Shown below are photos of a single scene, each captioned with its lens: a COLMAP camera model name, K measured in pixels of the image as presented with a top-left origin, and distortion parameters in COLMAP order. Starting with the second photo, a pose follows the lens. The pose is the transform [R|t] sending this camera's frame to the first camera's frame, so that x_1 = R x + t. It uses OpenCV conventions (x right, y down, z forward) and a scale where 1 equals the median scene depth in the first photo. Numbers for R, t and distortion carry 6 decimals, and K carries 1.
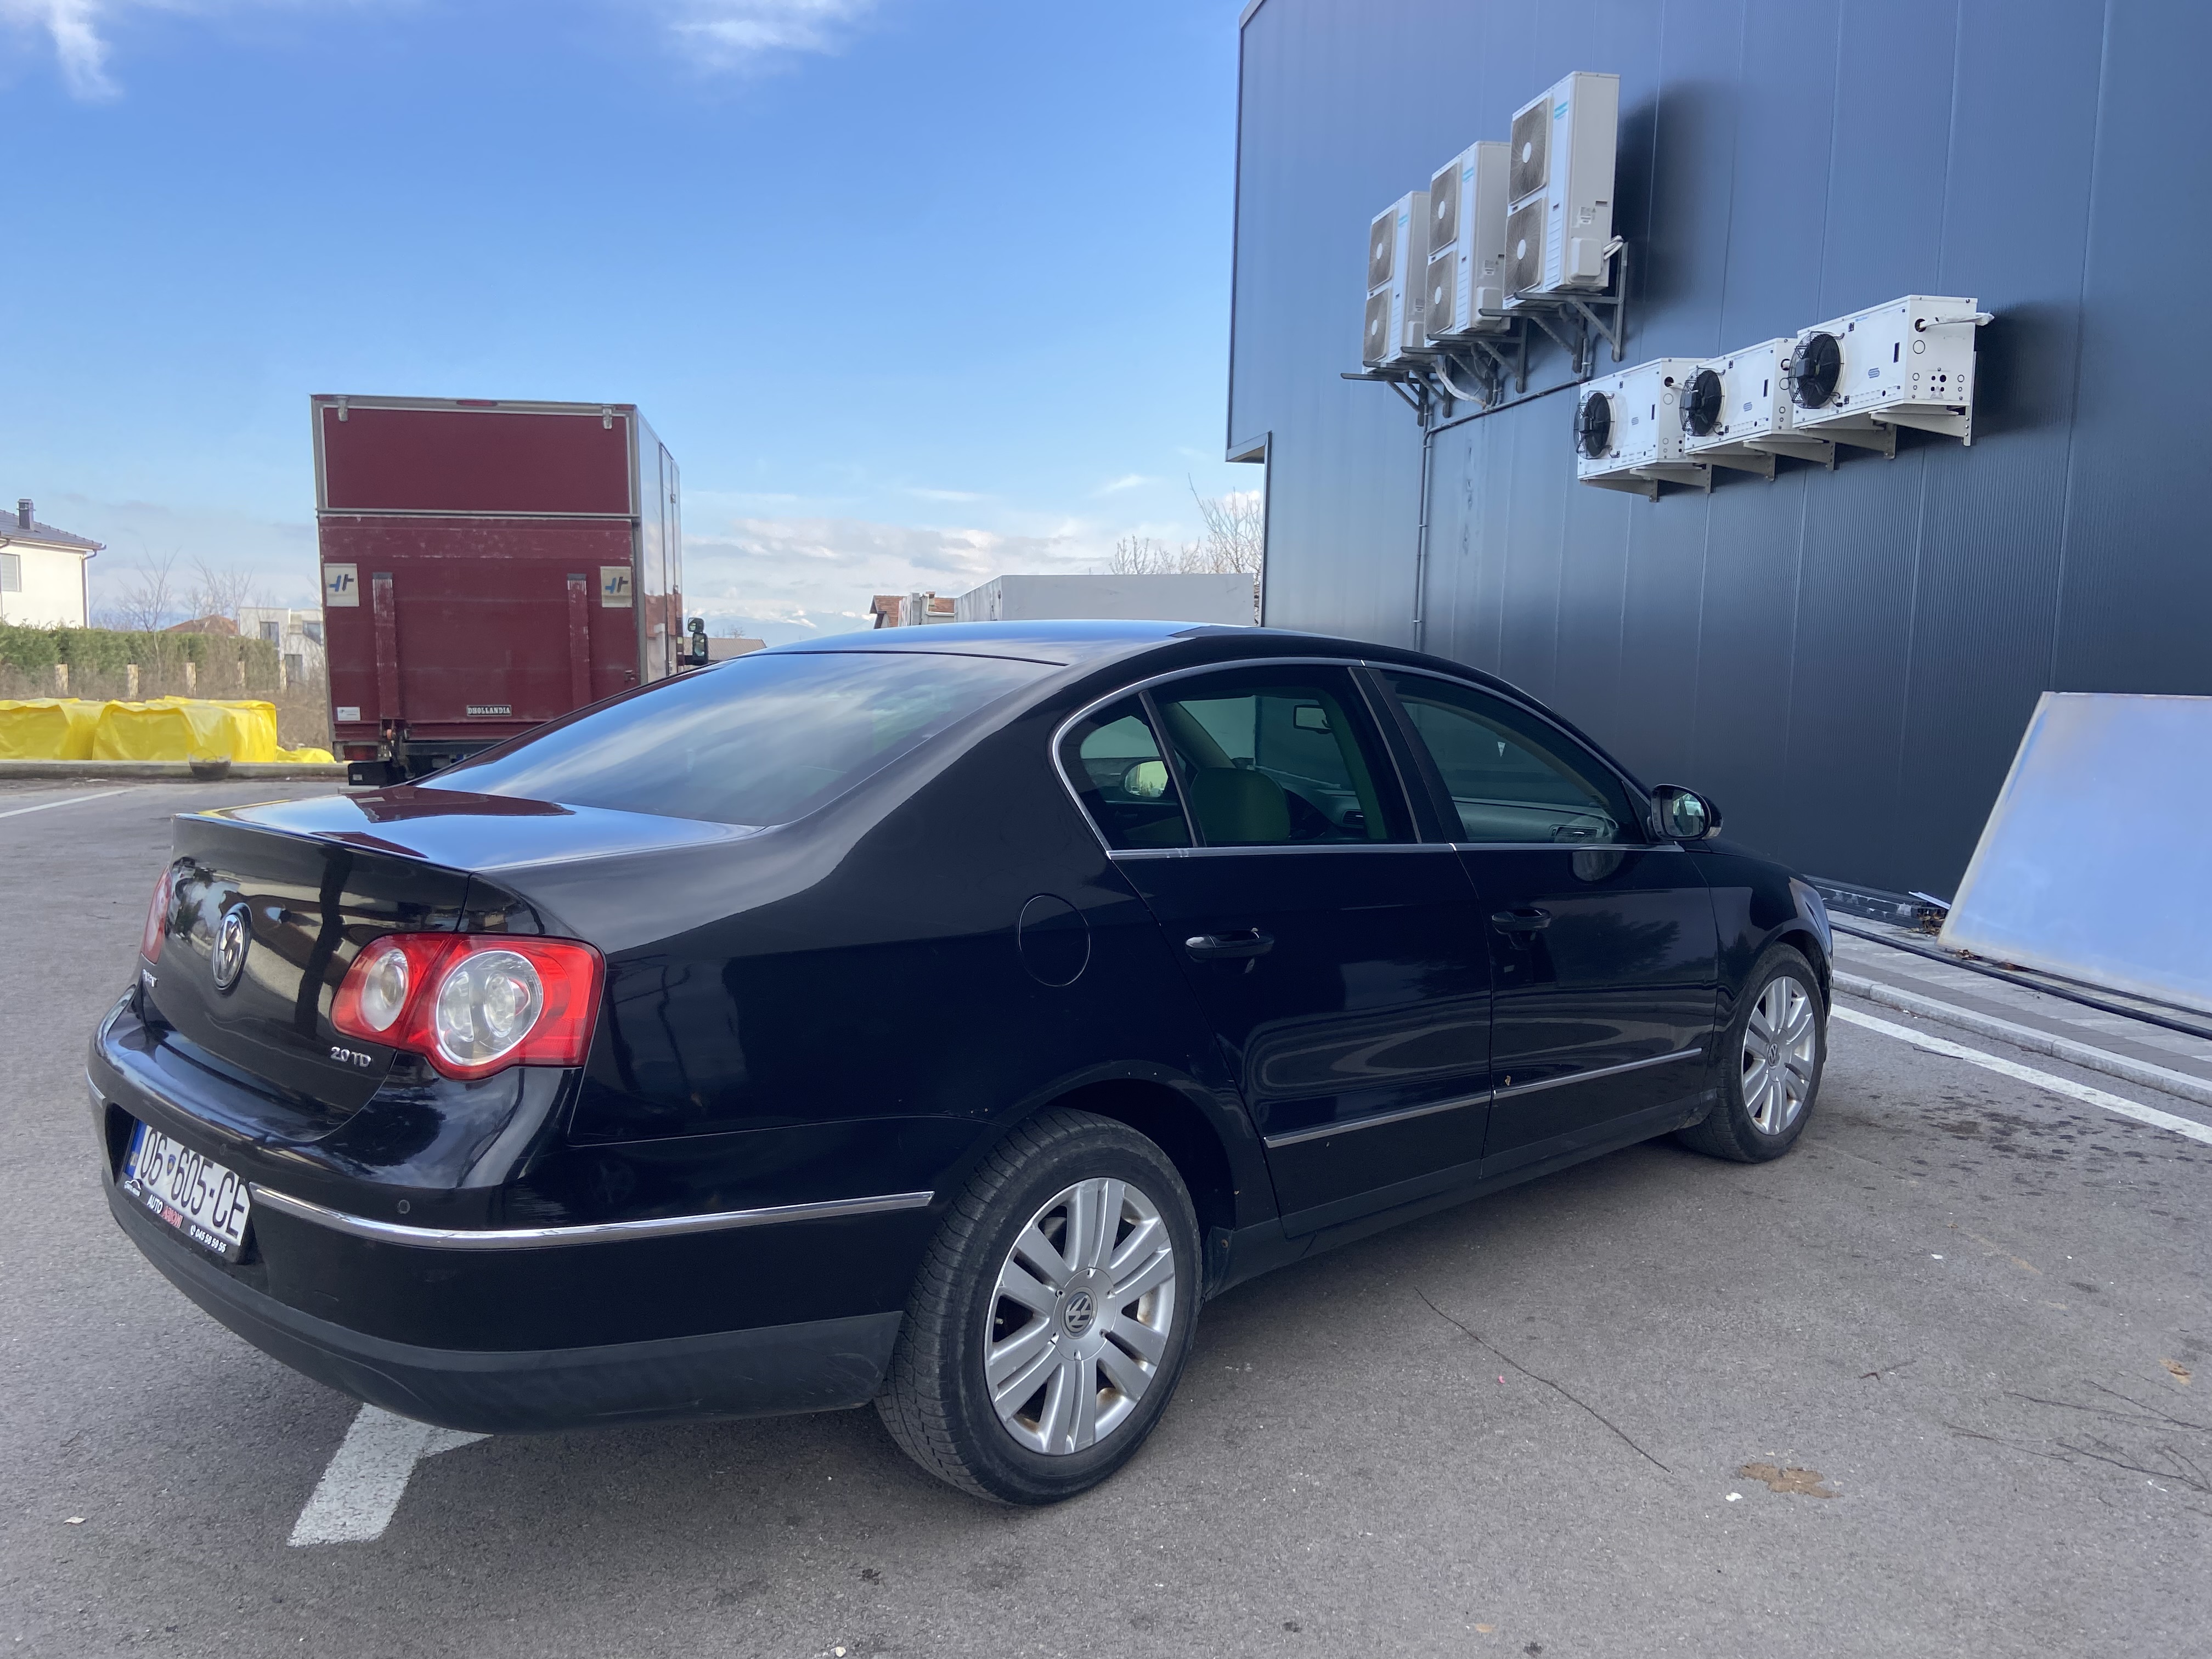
lens RADIAL K [[1661.5, 0, 1090.9], [0, 1661.5, 835.0], [0, 0, 1]] dist [0.112495, -0.153123]
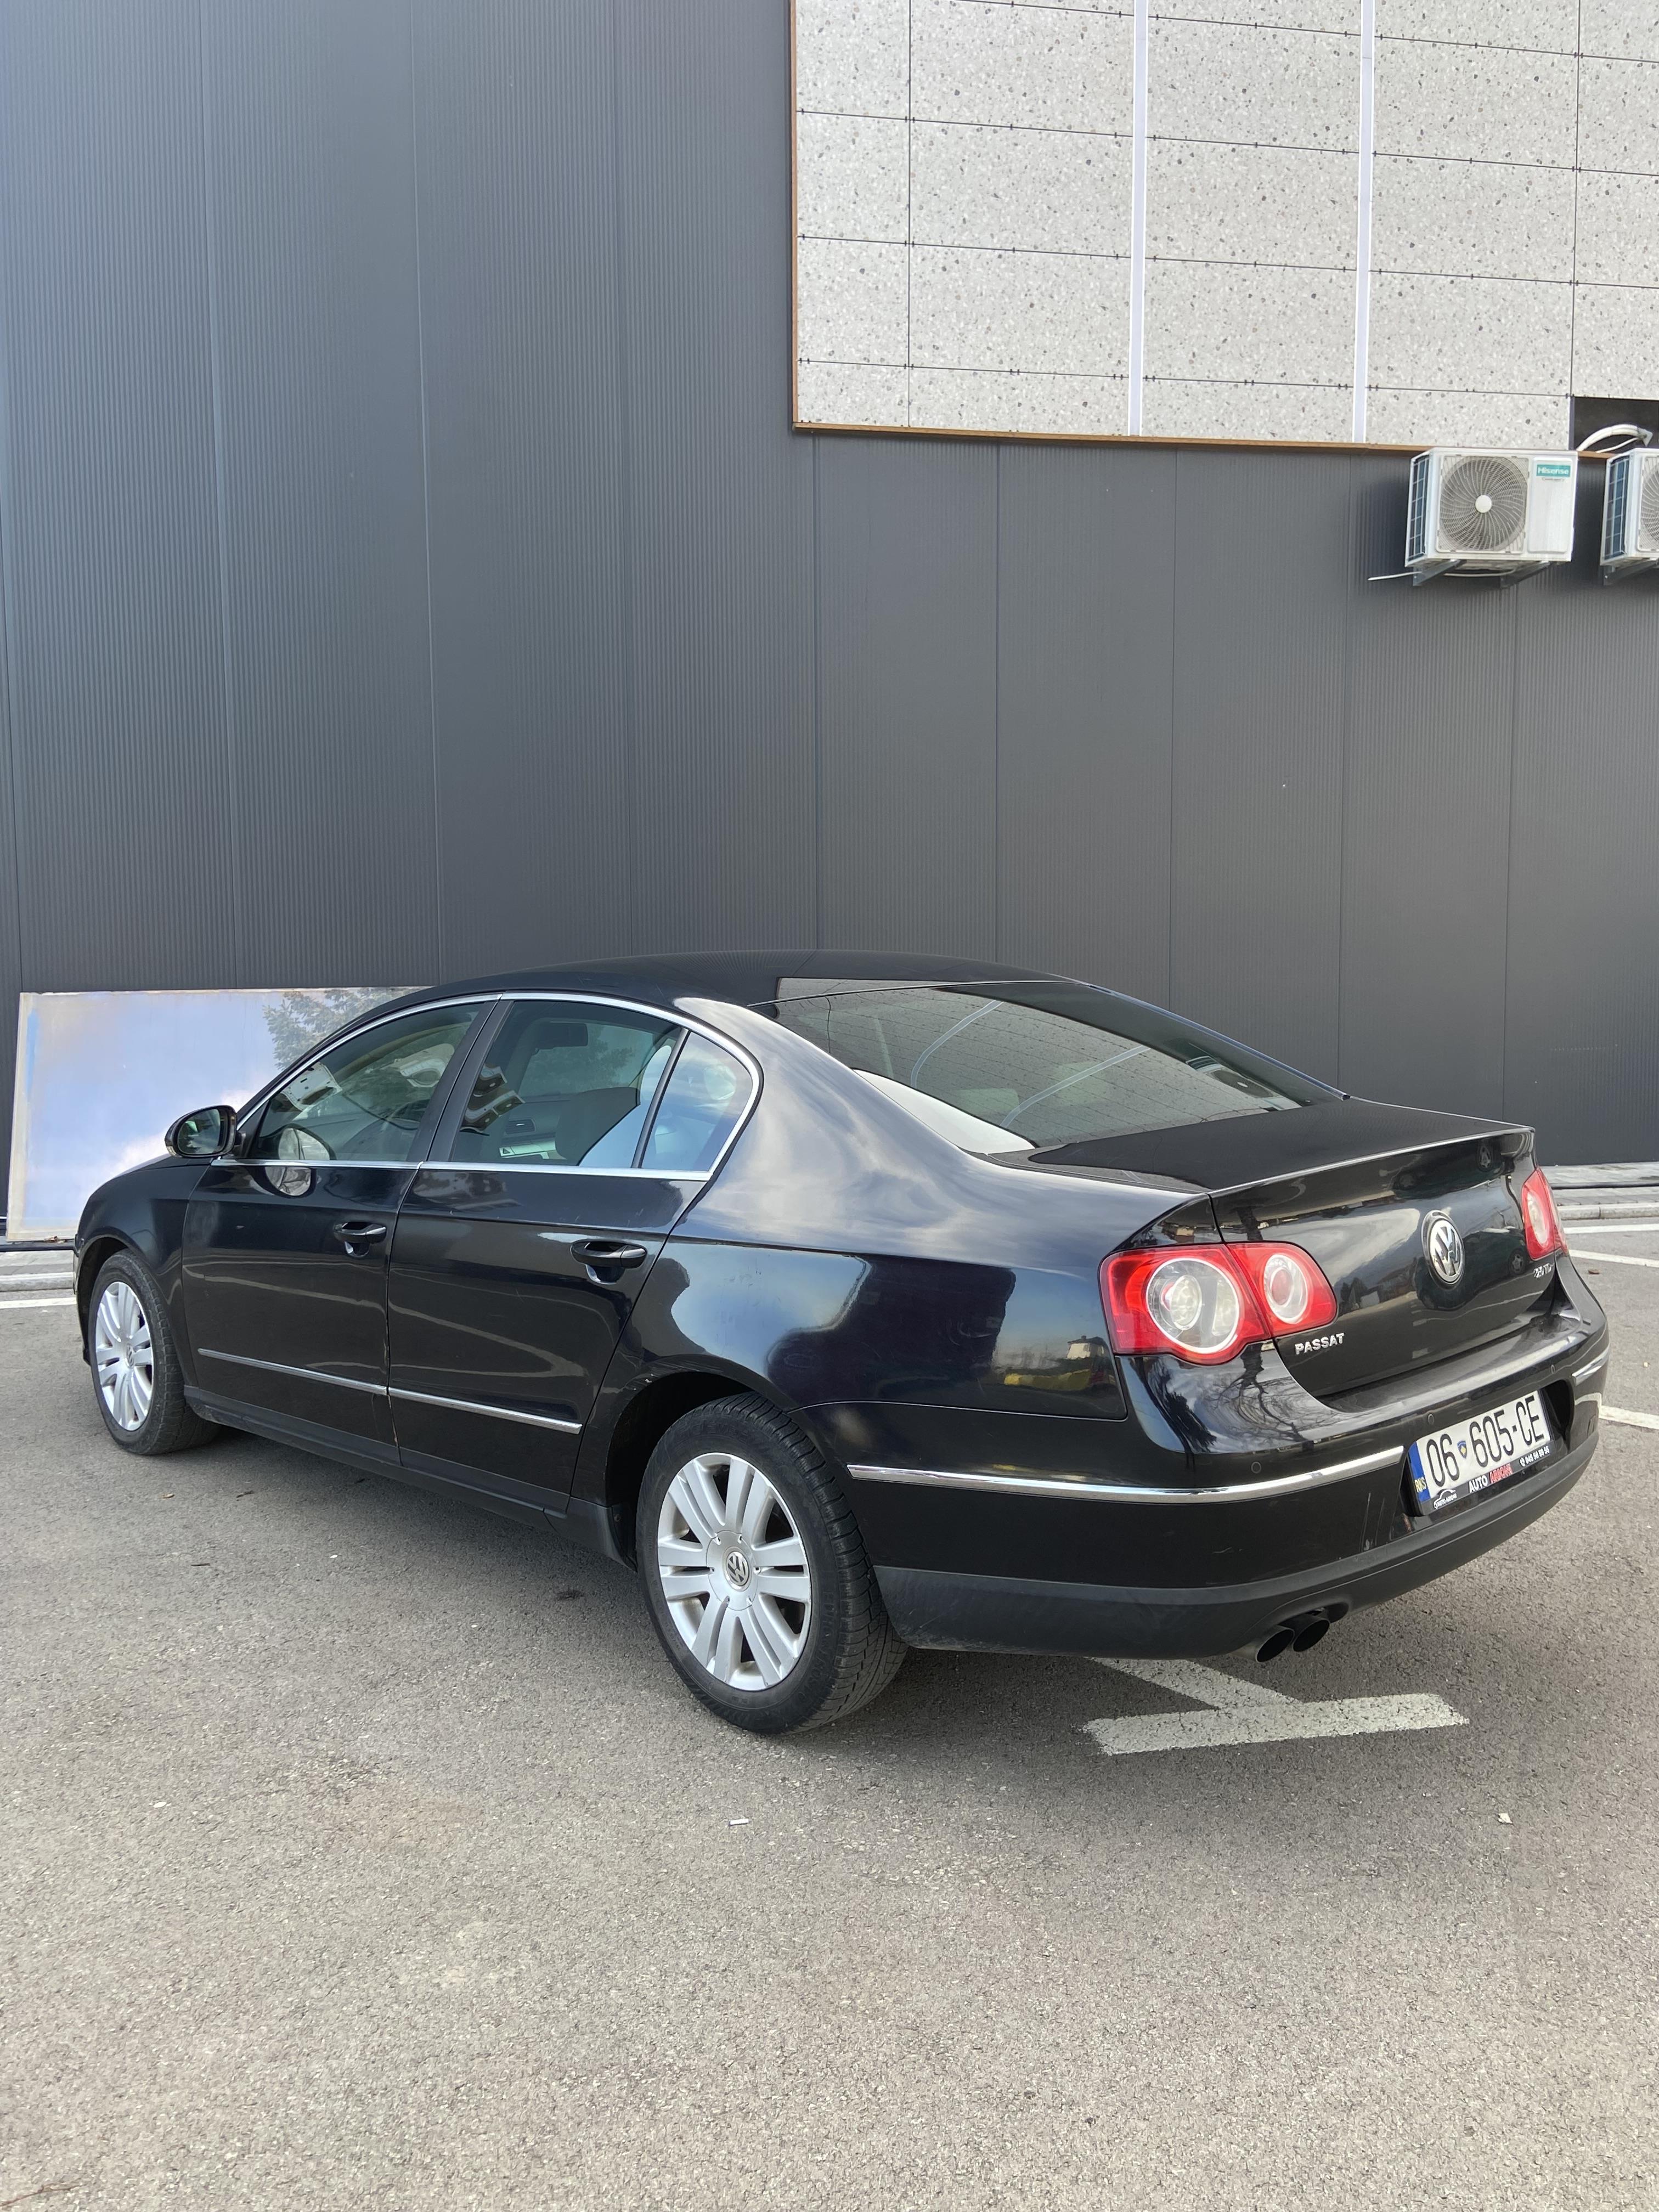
lens RADIAL K [[1774.4, 0, 829.3], [0, 1774.4, 1063.5], [0, 0, 1]] dist [0.063535, -0.004442]
pose [[0.023796, -0.083050, 0.996261, -0.387190], [0.119448, 0.989641, 0.079645, -0.046890], [-0.992555, 0.117106, 0.033470, 0.302024]]
